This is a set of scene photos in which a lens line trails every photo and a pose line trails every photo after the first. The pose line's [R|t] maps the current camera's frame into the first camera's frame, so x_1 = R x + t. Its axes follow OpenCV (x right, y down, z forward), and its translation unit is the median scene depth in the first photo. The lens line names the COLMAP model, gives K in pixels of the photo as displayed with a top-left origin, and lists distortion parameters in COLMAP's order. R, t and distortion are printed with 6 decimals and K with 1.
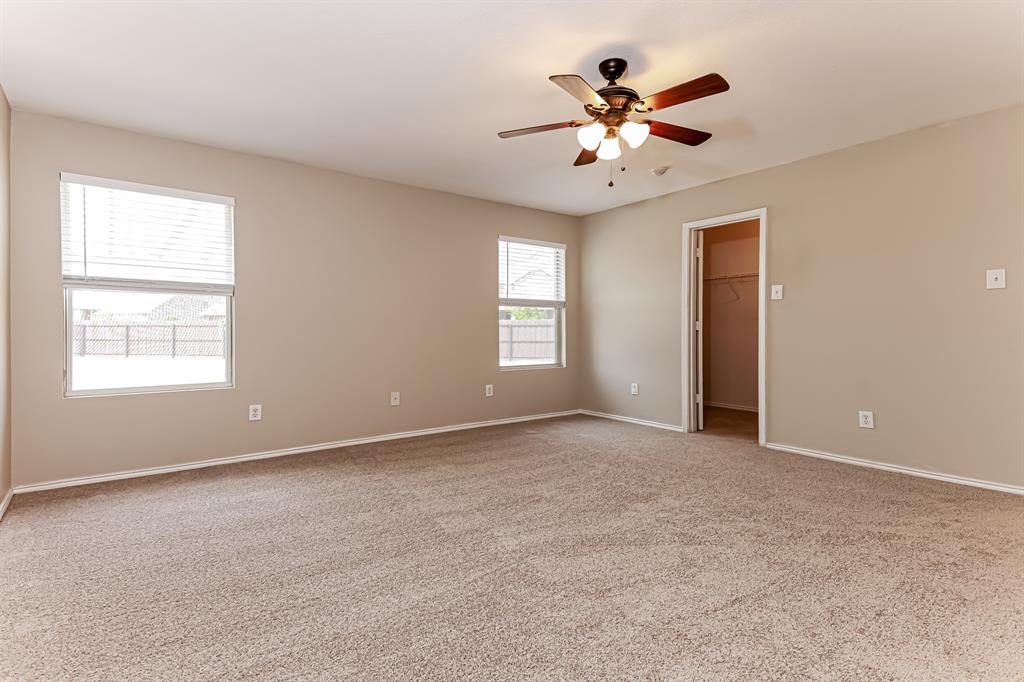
lens RADIAL K [[507.5, 0, 512.0], [0, 507.5, 341.0], [0, 0, 1]] dist [0.001443, 0.000326]
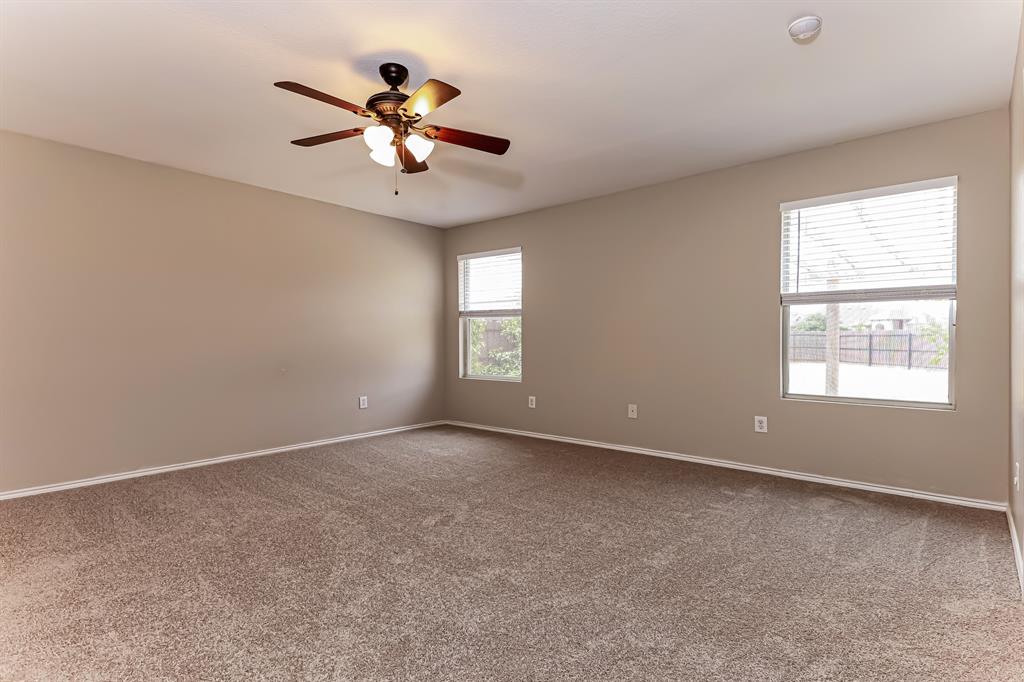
lens RADIAL K [[507.5, 0, 512.0], [0, 507.5, 341.0], [0, 0, 1]] dist [0.001443, 0.000326]
pose [[0.182608, 0.000669, -0.983186, 0.177210], [-0.017953, 0.999835, -0.002654, -0.003660], [0.983022, 0.018136, 0.182590, 0.154361]]
